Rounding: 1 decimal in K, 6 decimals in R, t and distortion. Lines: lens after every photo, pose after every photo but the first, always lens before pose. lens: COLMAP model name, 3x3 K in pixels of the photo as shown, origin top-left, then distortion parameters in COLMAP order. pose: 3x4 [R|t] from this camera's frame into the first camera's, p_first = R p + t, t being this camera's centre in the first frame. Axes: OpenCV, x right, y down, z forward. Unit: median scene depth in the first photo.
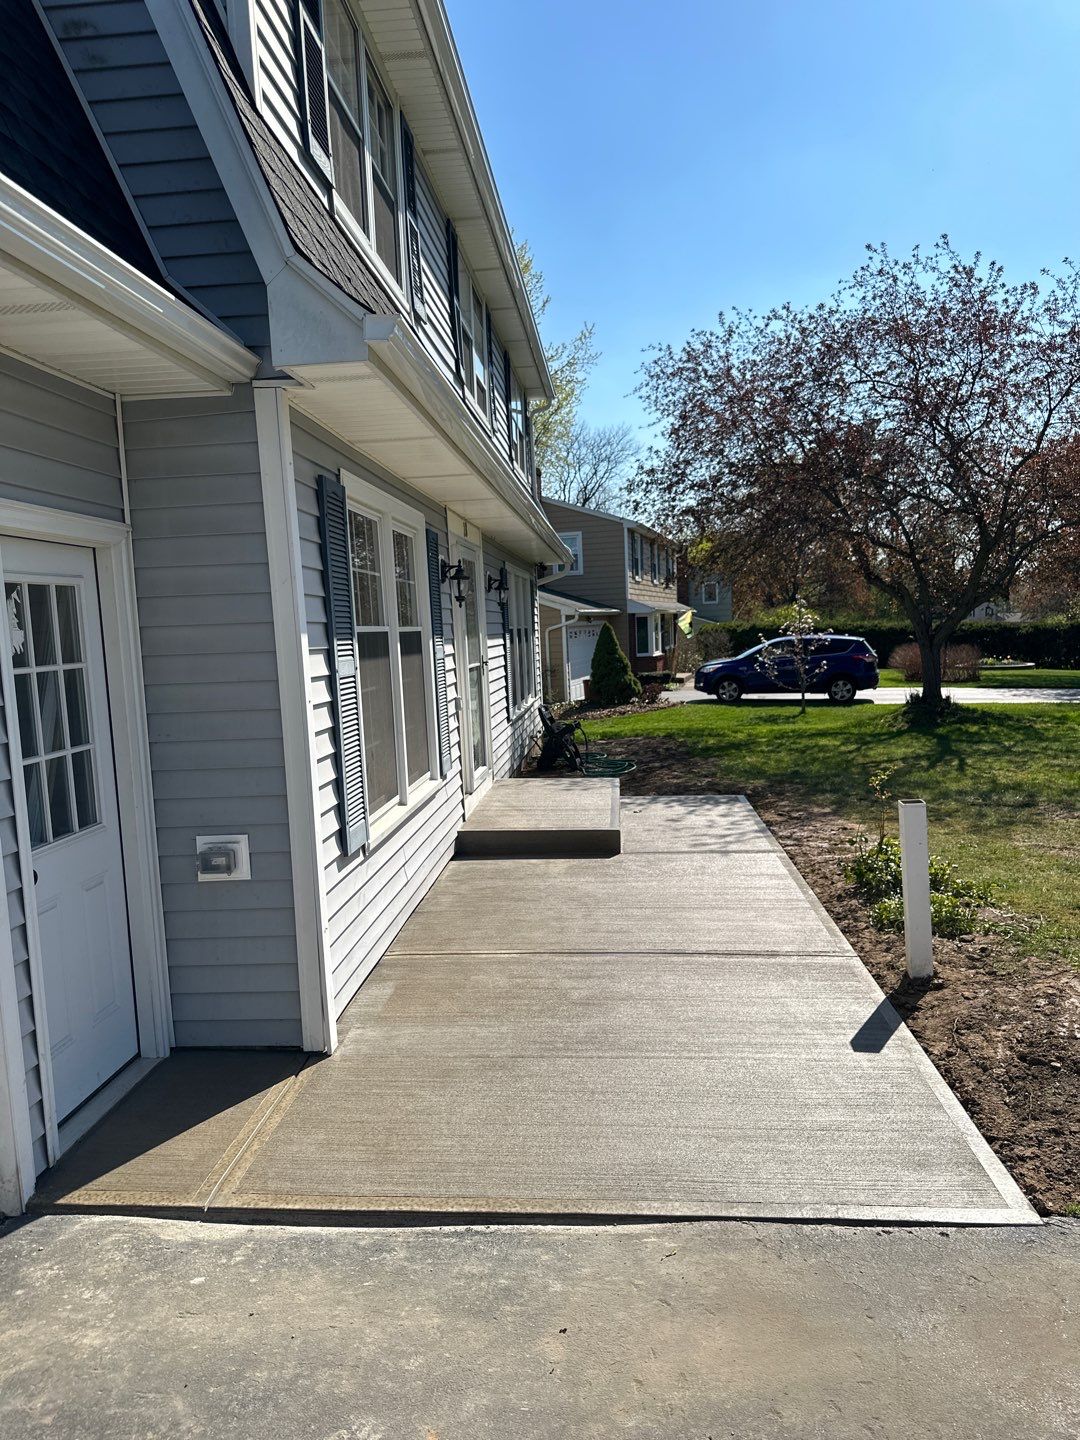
lens RADIAL K [[1021.0, 0, 540.0], [0, 1021.0, 720.0], [0, 0, 1]] dist [0.046443, -0.060400]
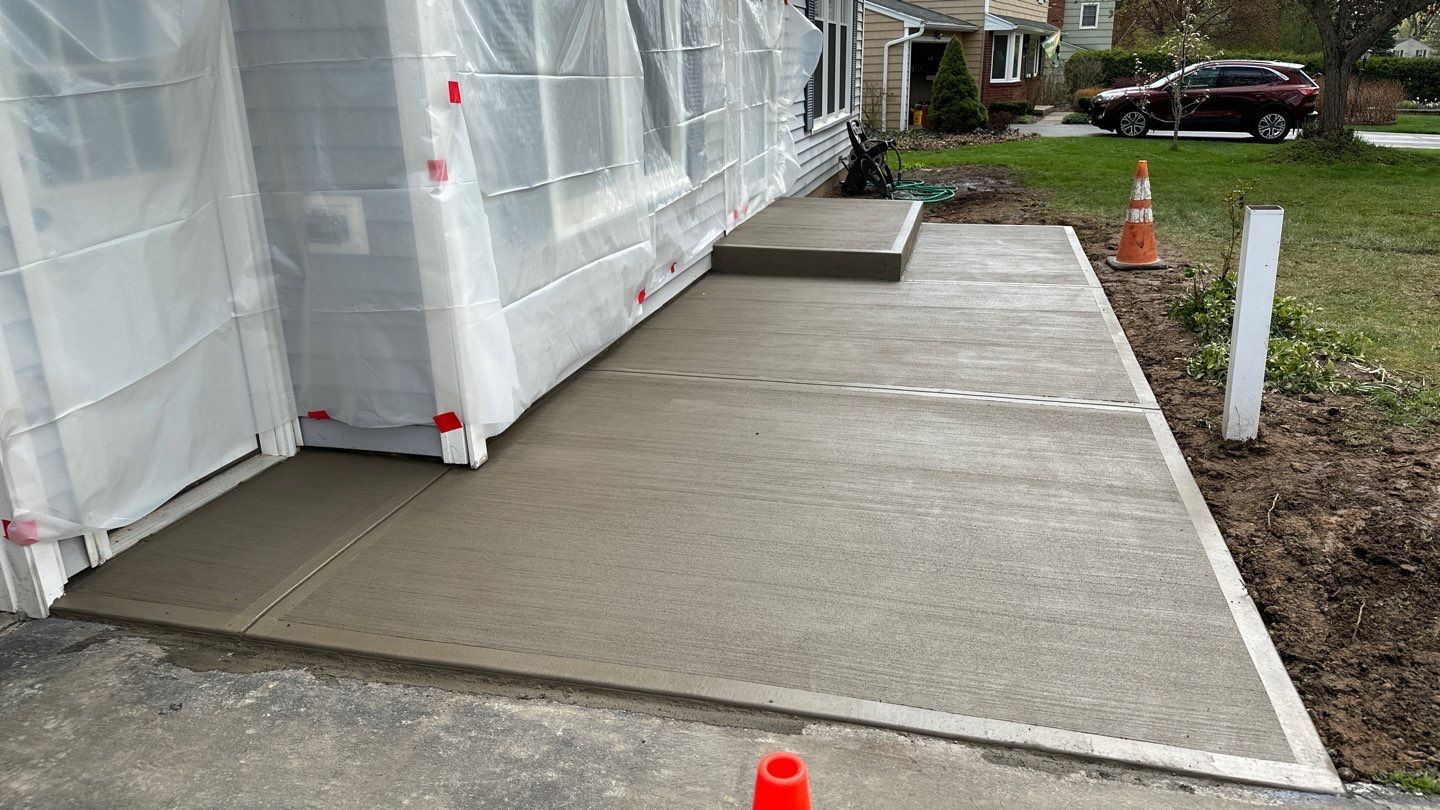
lens RADIAL K [[1009.7, 0, 724.2], [0, 1009.7, 416.8], [0, 0, 1]] dist [0.063084, -0.070451]
pose [[0.986750, 0.078815, -0.141818, 0.109552], [-0.041486, 0.967593, 0.249084, 0.066242], [0.156854, -0.239900, 0.958042, 0.237045]]
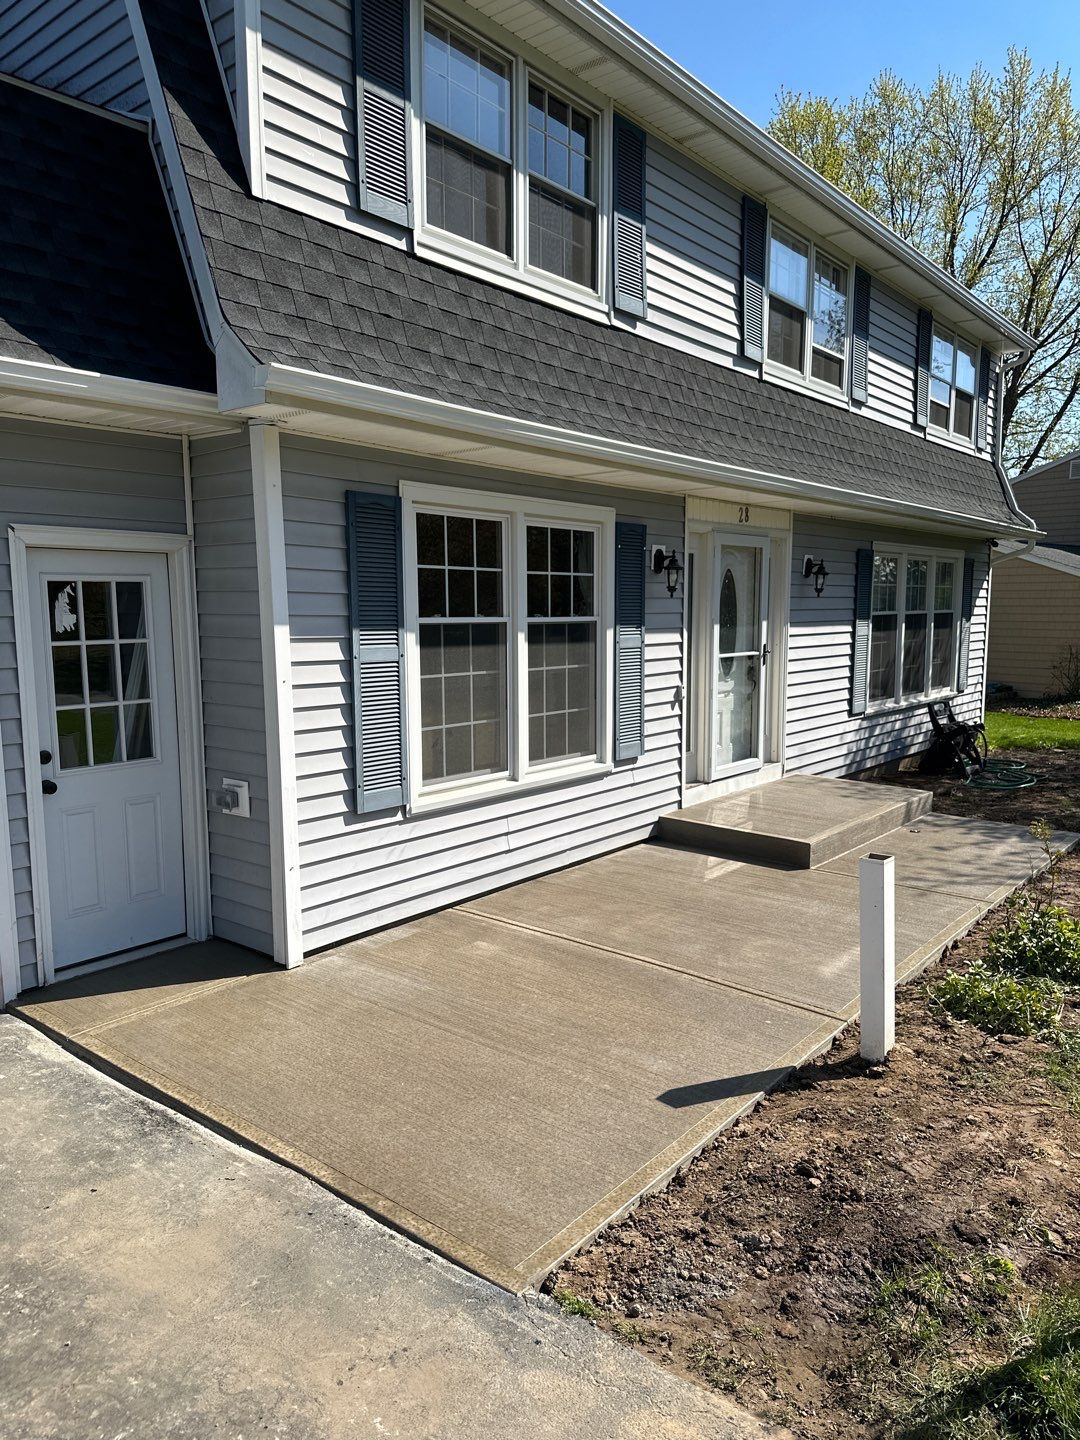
lens RADIAL K [[1016.2, 0, 541.5], [0, 1016.2, 733.2], [0, 0, 1]] dist [0.050856, -0.080943]
pose [[0.823185, 0.116285, -0.555737, 0.670860], [-0.088224, 0.993111, 0.077121, -0.073514], [0.560876, -0.014456, 0.827773, 0.155599]]
